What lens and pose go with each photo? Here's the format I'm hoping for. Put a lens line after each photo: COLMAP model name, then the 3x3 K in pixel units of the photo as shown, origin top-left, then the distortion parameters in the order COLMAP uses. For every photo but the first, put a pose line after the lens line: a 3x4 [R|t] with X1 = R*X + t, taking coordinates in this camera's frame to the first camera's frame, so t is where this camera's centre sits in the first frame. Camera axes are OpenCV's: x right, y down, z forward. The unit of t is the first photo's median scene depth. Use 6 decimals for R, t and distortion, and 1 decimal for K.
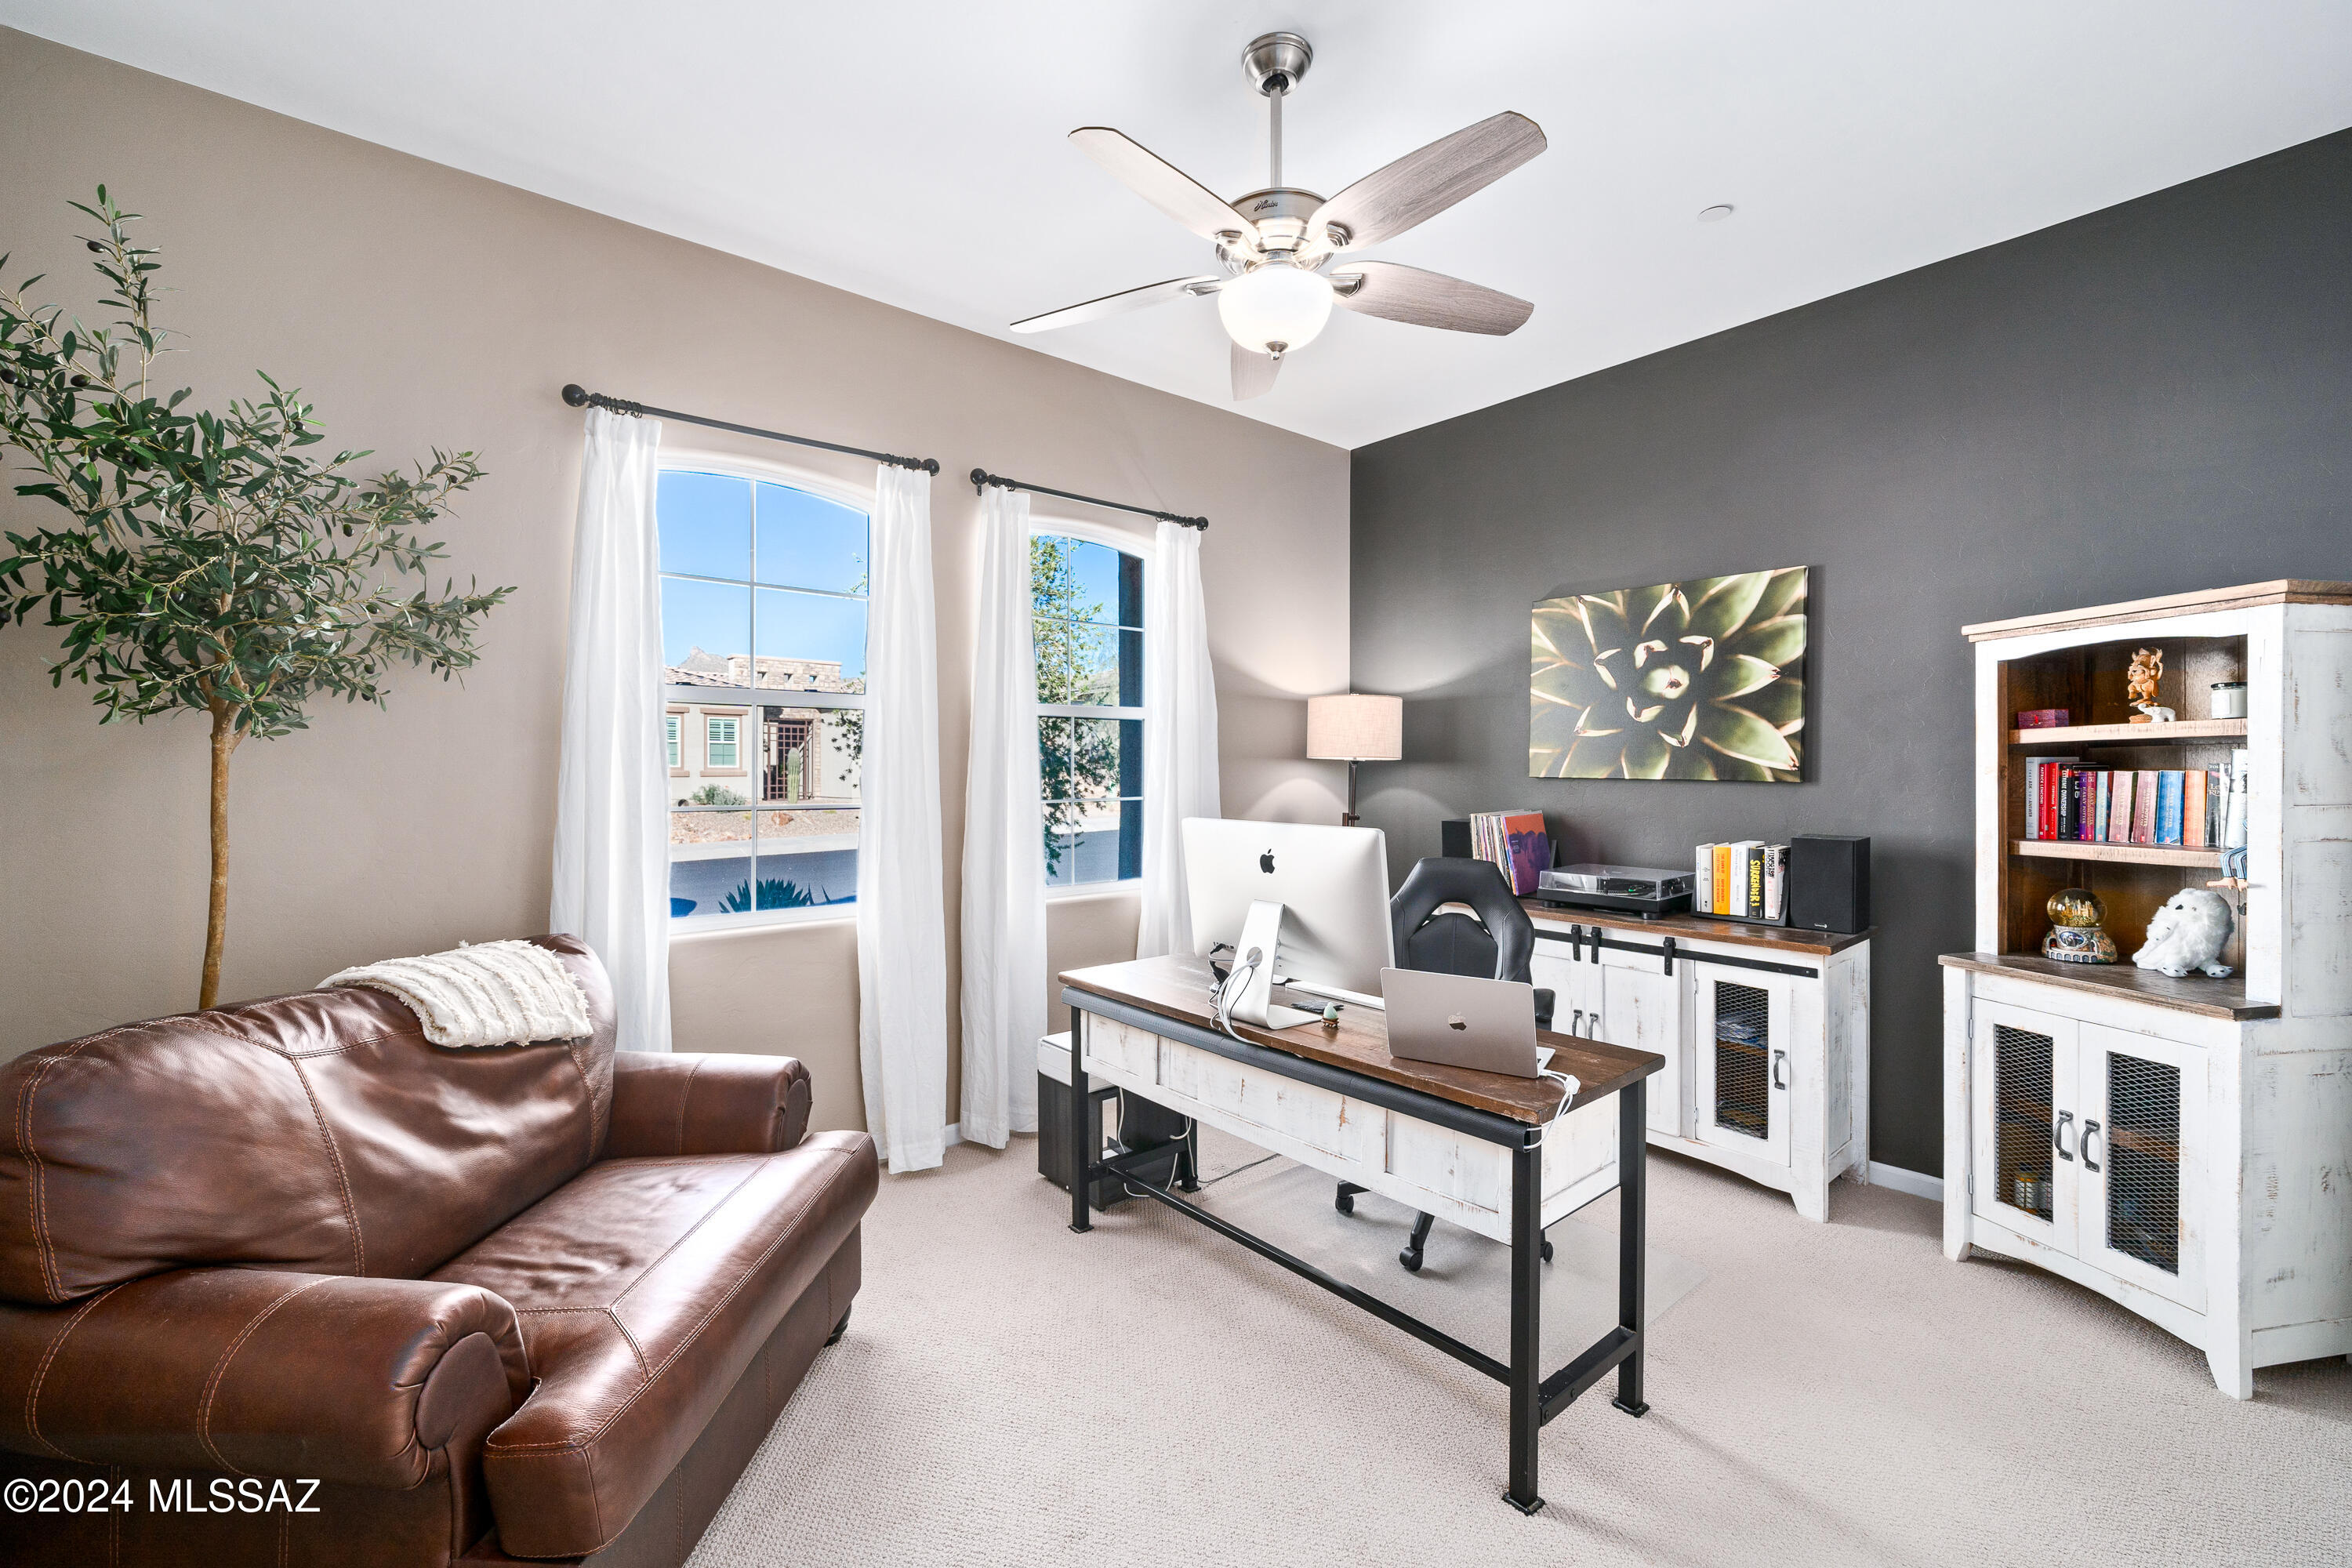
lens RADIAL K [[960.9, 0, 1172.6], [0, 960.9, 783.5], [0, 0, 1]] dist [-0.001843, -0.000043]
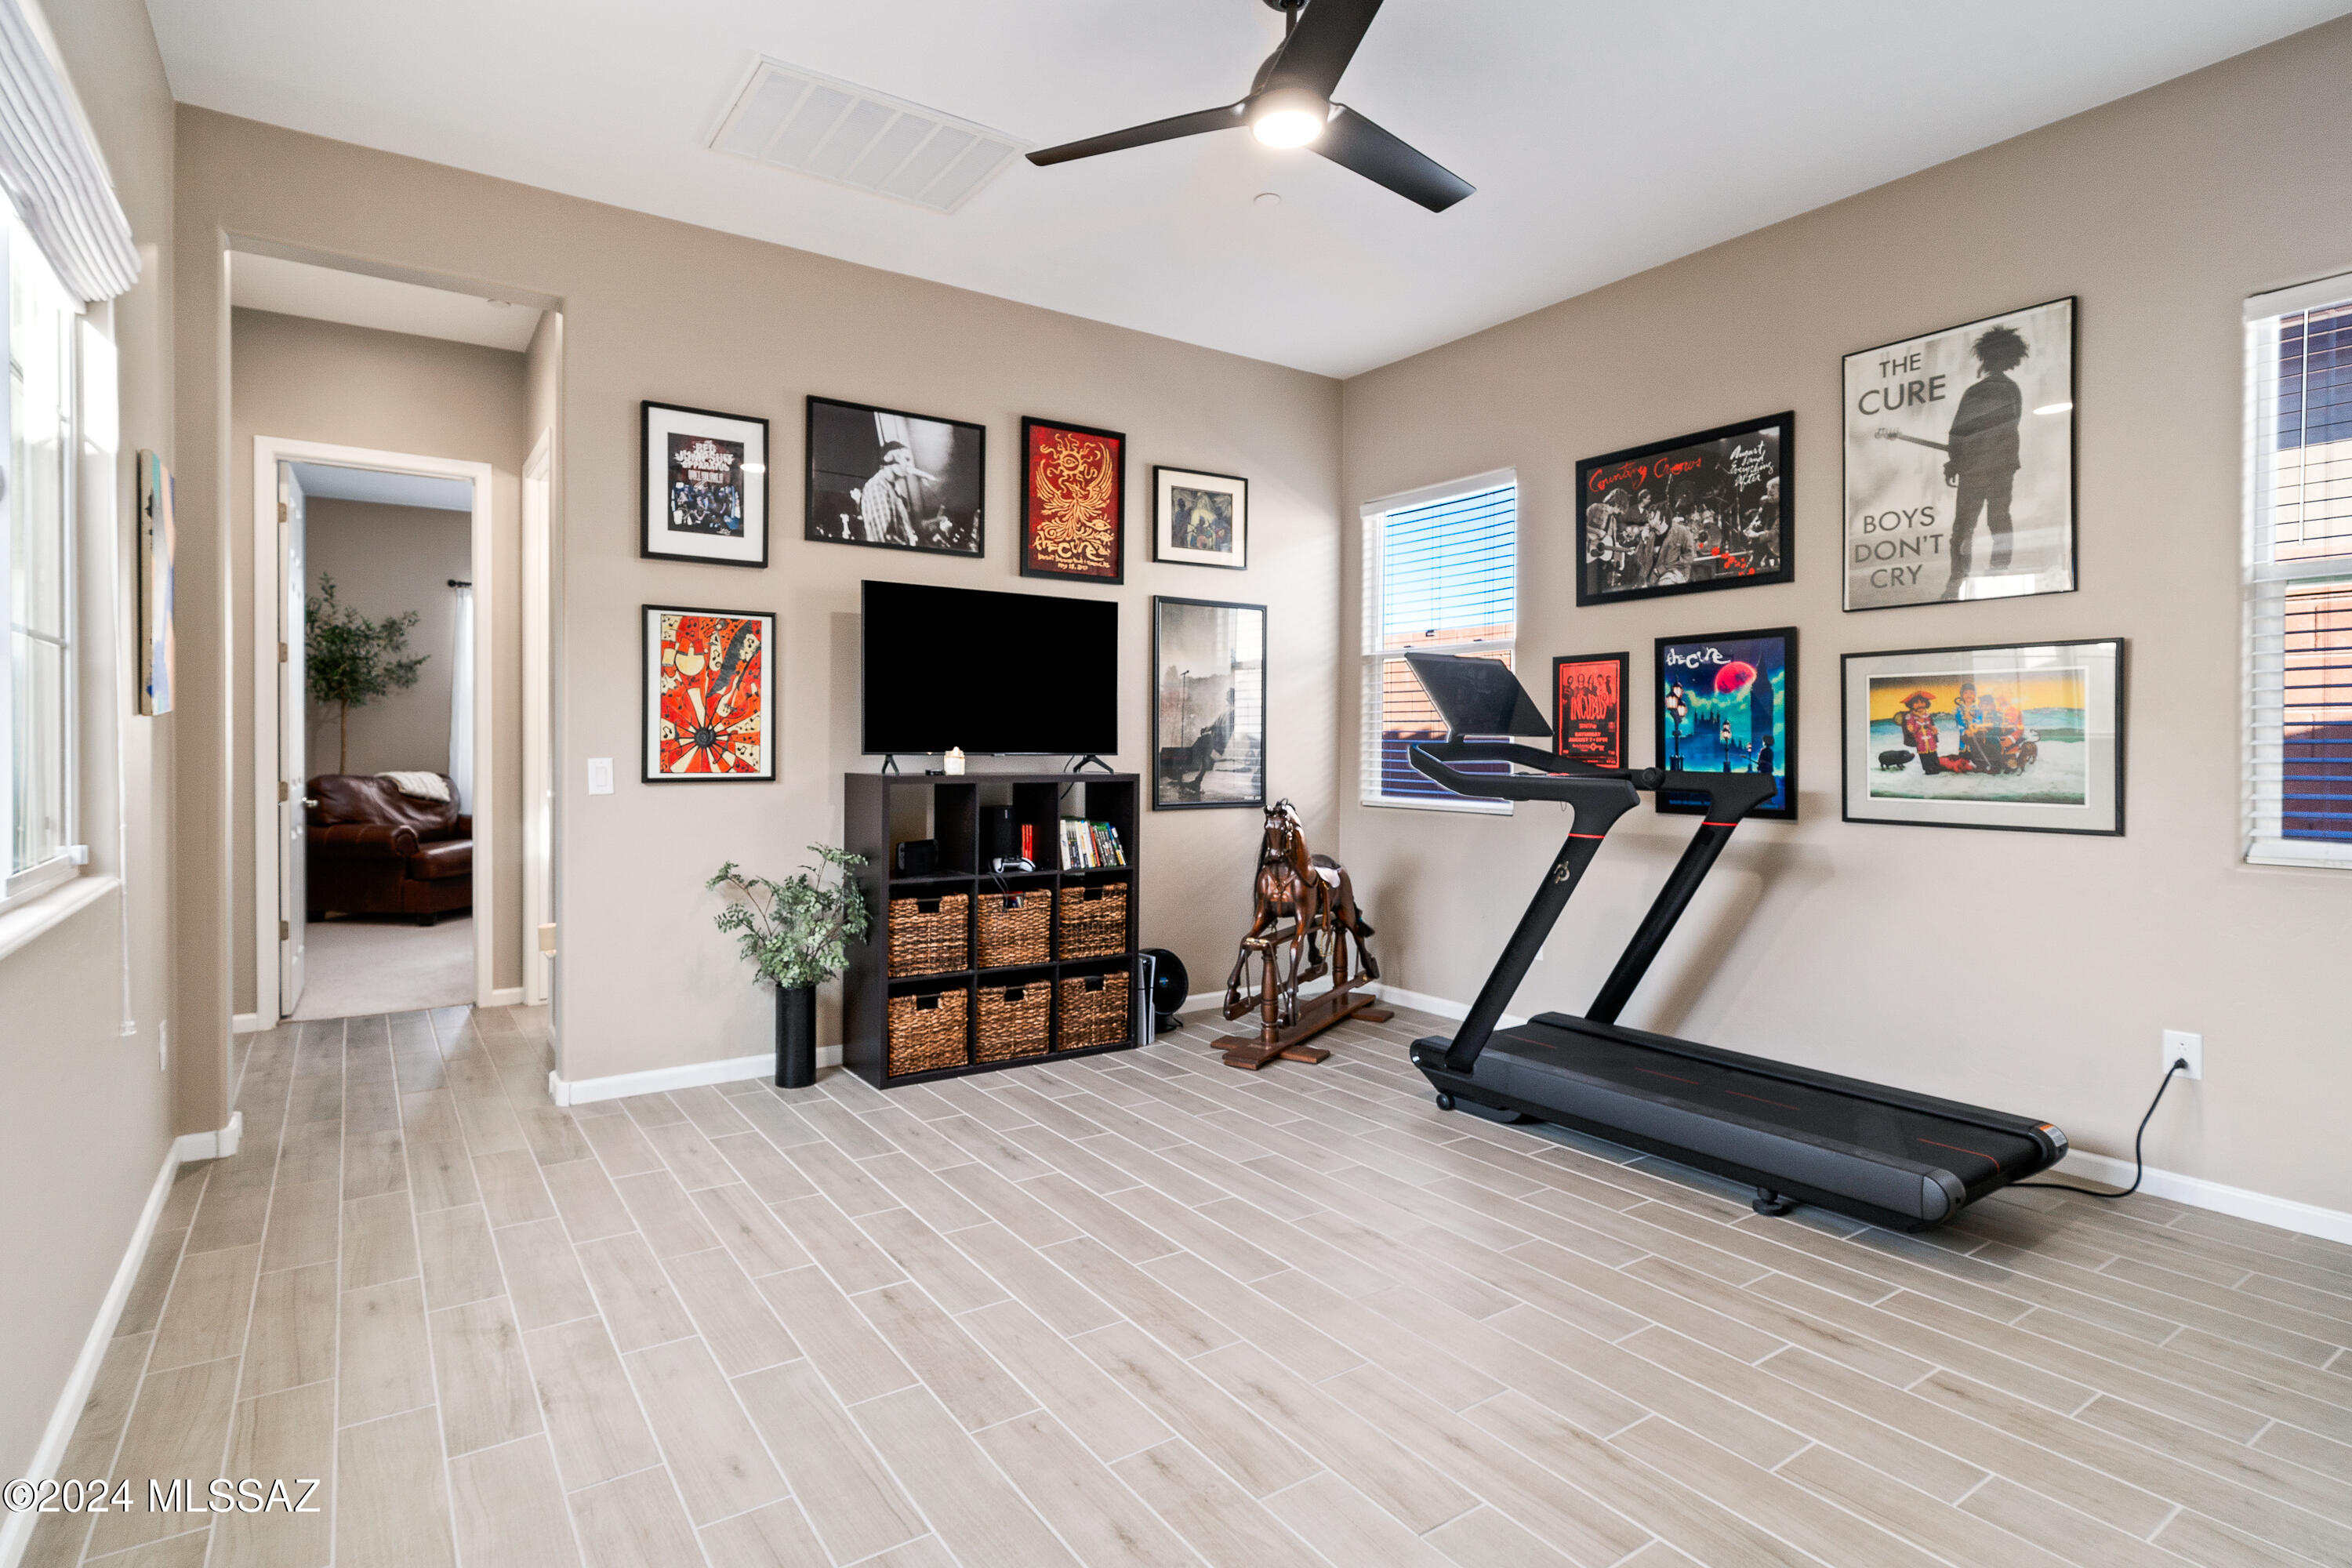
lens RADIAL K [[1184.5, 0, 1178.1], [0, 1184.5, 765.6], [0, 0, 1]] dist [0.001261, 0.000110]
pose [[0.995813, 0.006419, -0.091193, 2.170446], [-0.005475, 0.999929, 0.010597, 0.089739], [0.091254, -0.010053, 0.995777, -2.709379]]
